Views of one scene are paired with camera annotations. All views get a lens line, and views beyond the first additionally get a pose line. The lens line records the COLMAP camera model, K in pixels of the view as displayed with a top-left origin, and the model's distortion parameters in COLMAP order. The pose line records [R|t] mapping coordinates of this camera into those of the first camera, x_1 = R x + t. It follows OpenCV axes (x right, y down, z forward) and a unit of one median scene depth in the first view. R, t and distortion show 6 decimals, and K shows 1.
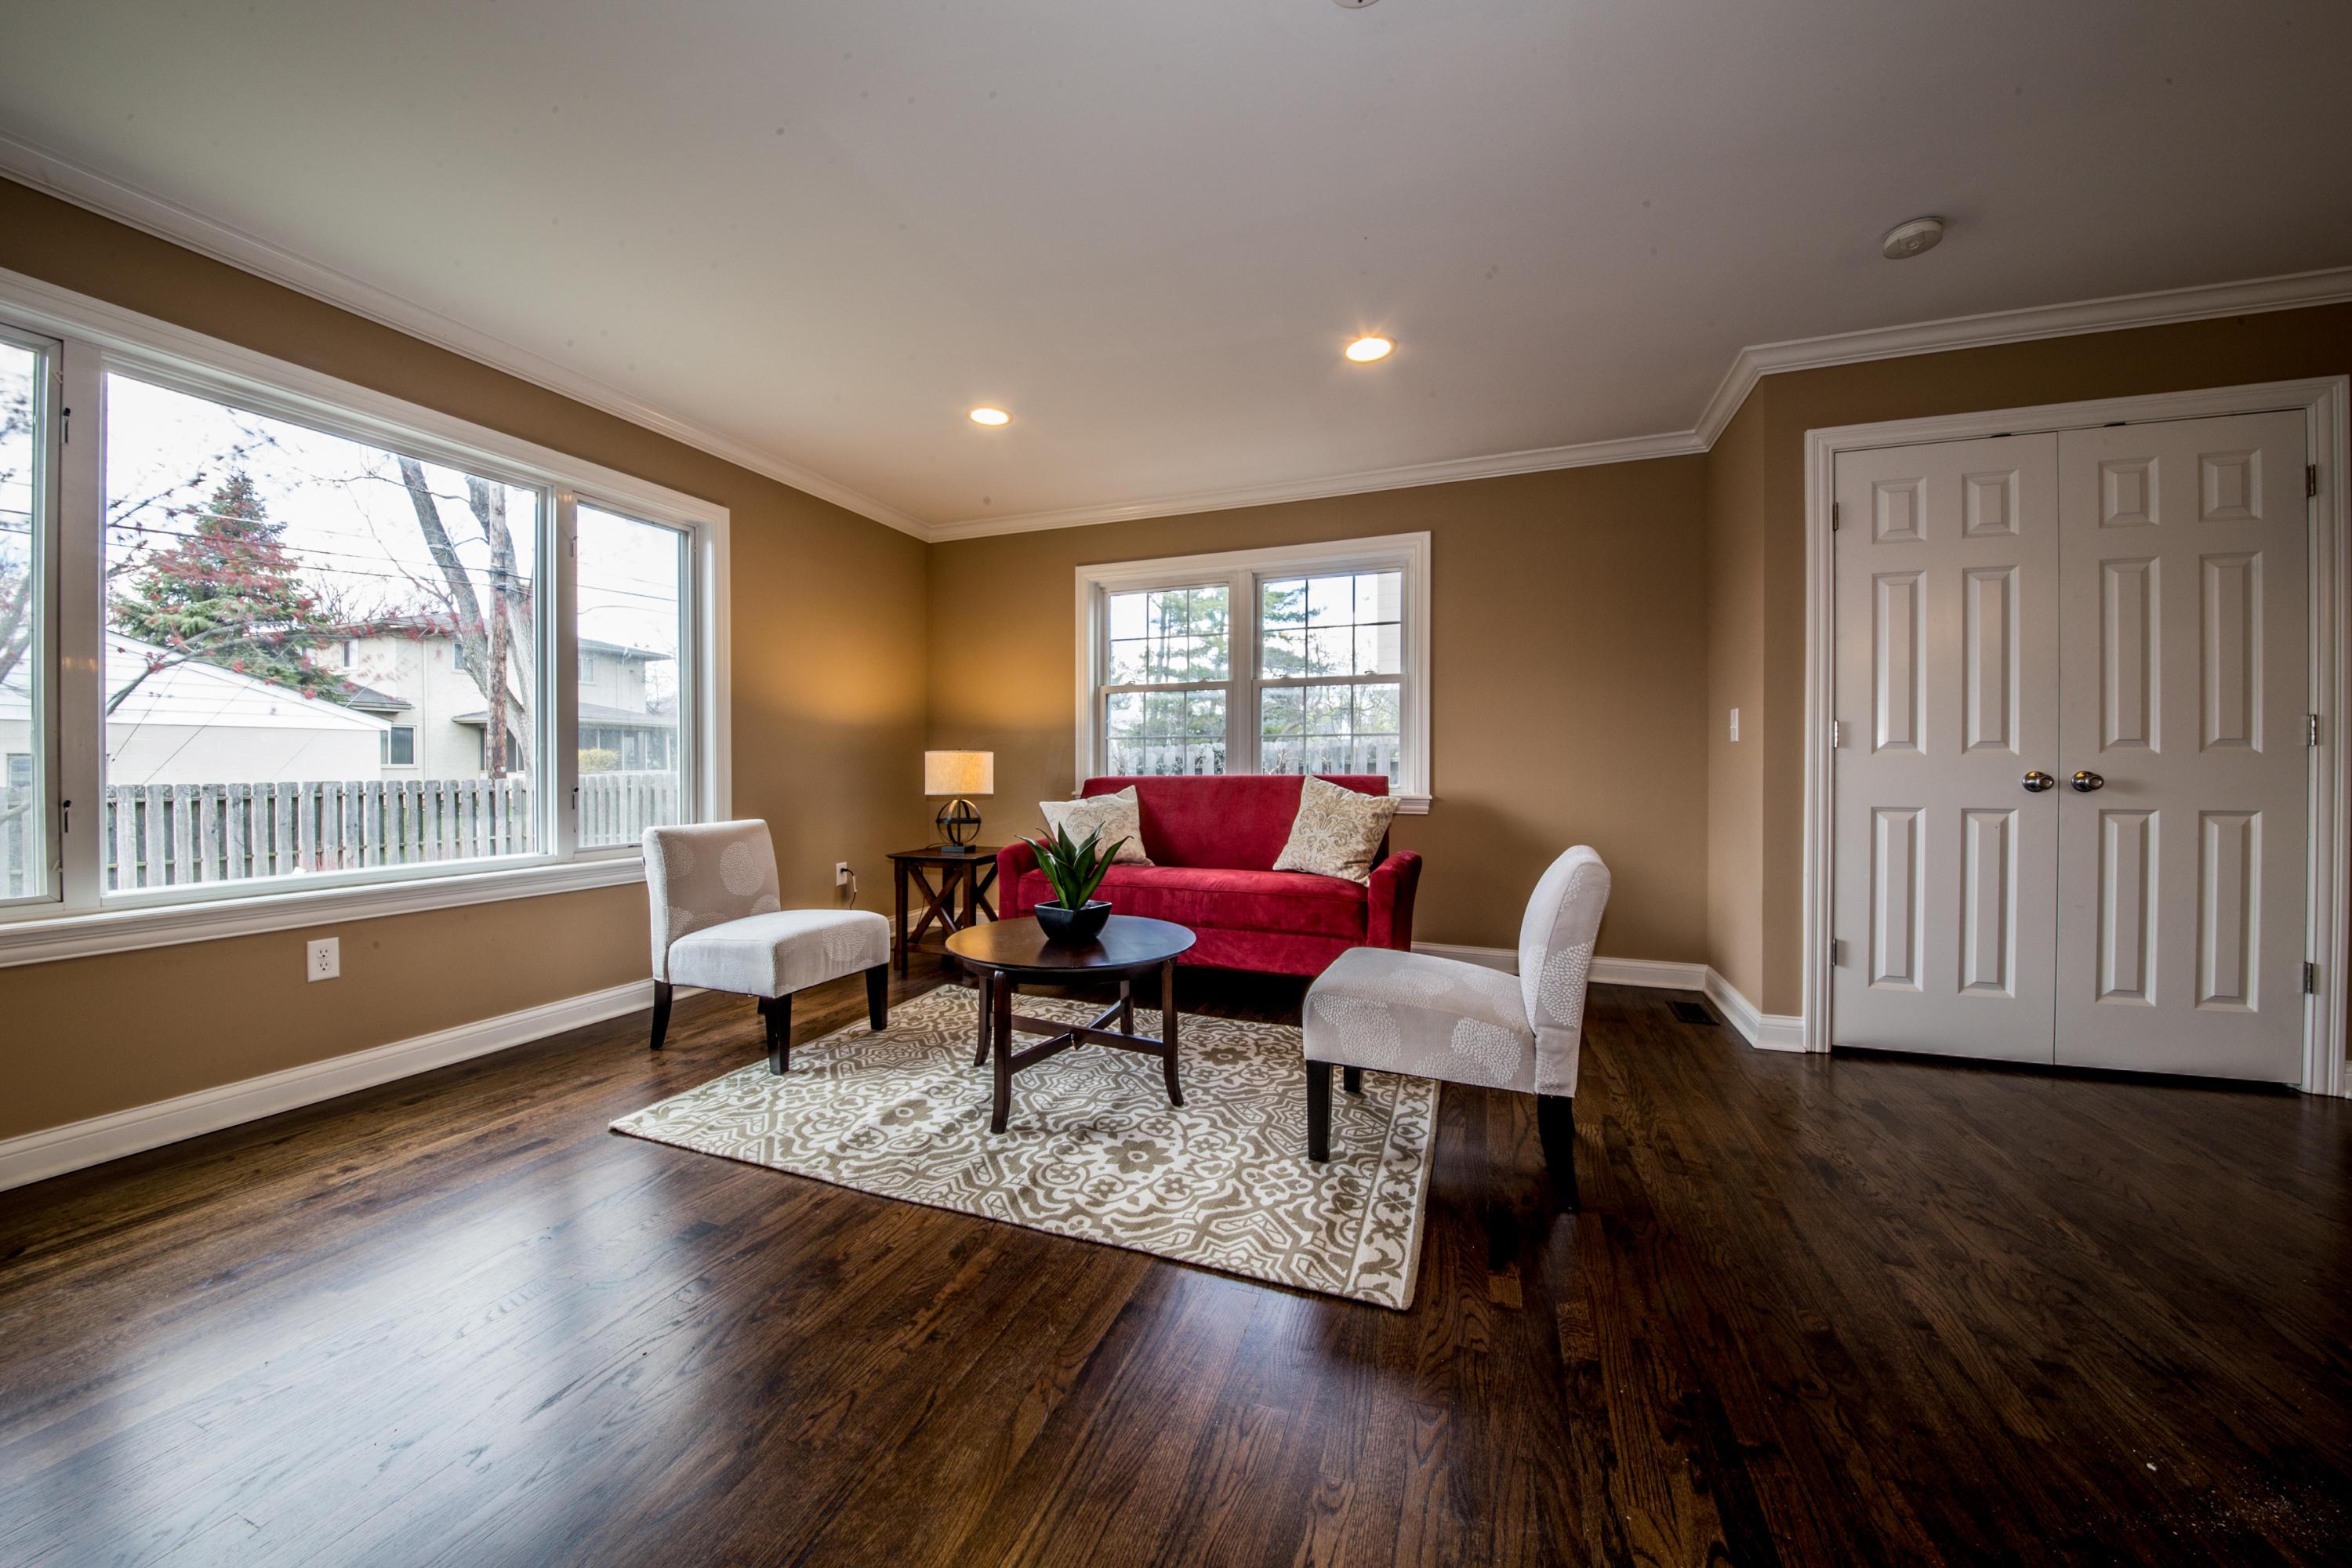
lens RADIAL K [[835.9, 0, 1171.9], [0, 835.9, 770.4], [0, 0, 1]] dist [0.011697, -0.000012]
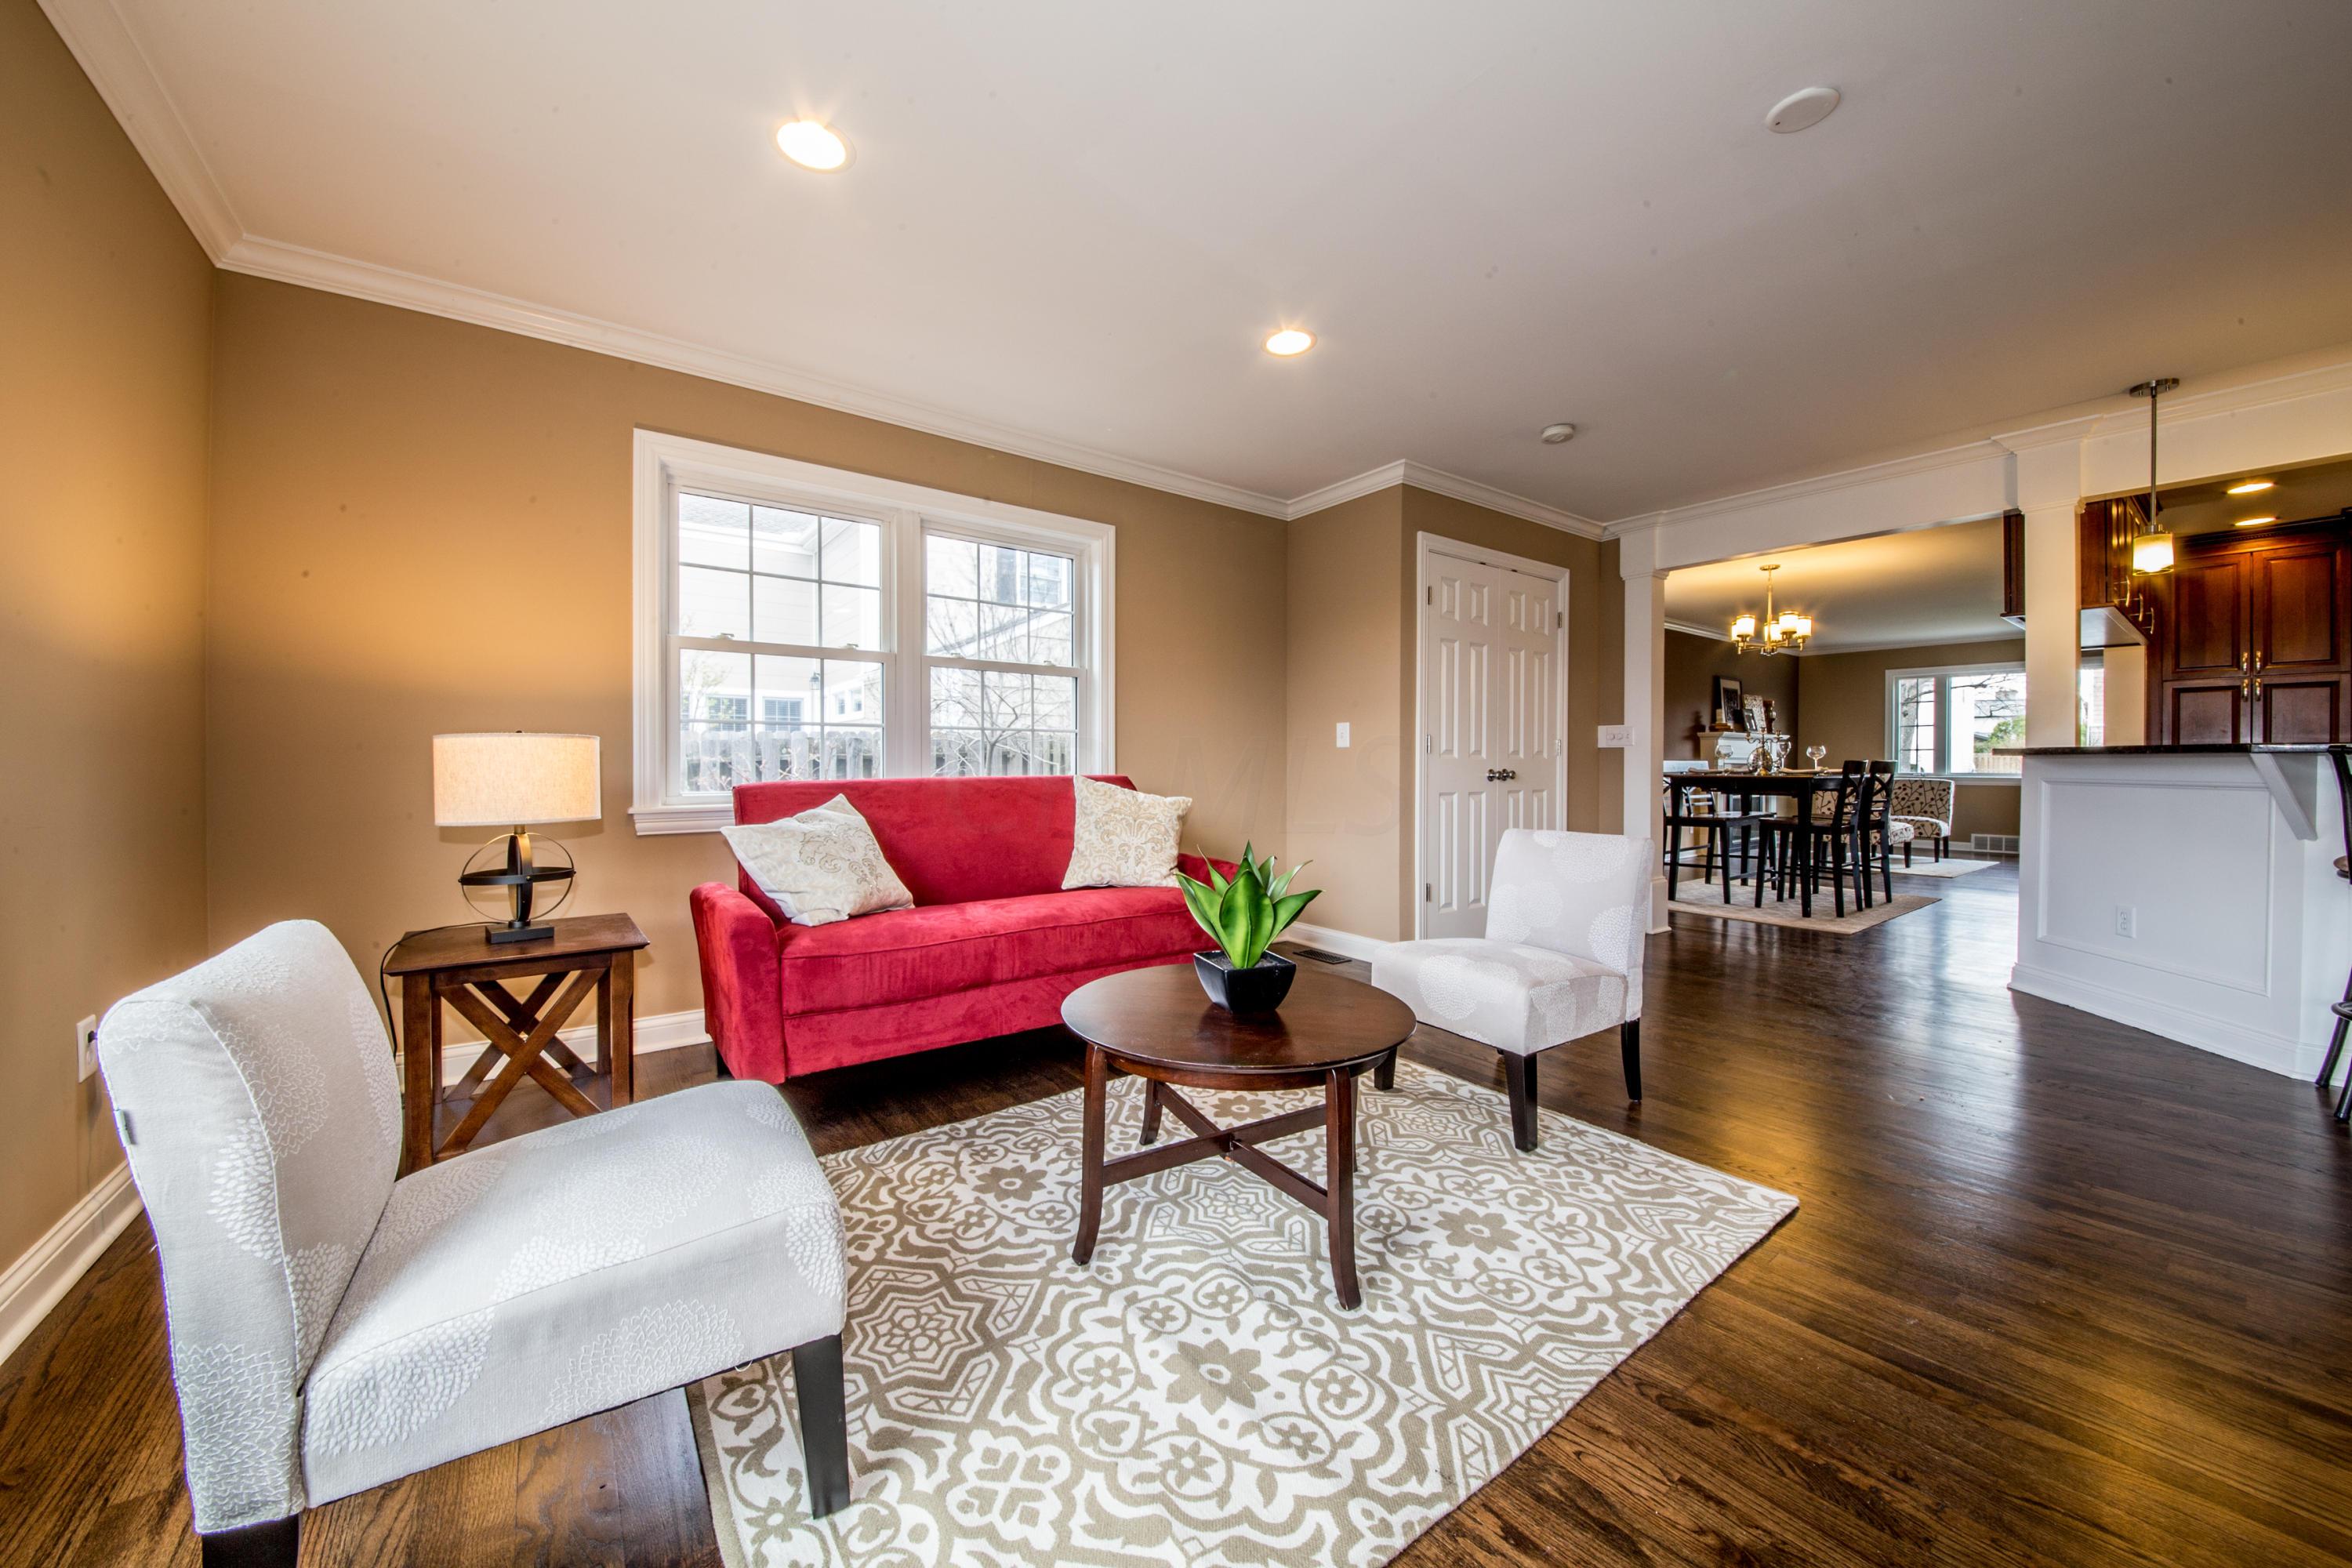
lens RADIAL K [[834.1, 0, 1166.8], [0, 834.1, 776.2], [0, 0, 1]] dist [0.000452, -0.012596]
pose [[0.541467, -0.010717, 0.840654, -0.734412], [0.004030, 0.999940, 0.010151, -0.003714], [-0.840713, -0.002109, 0.541478, 0.657230]]
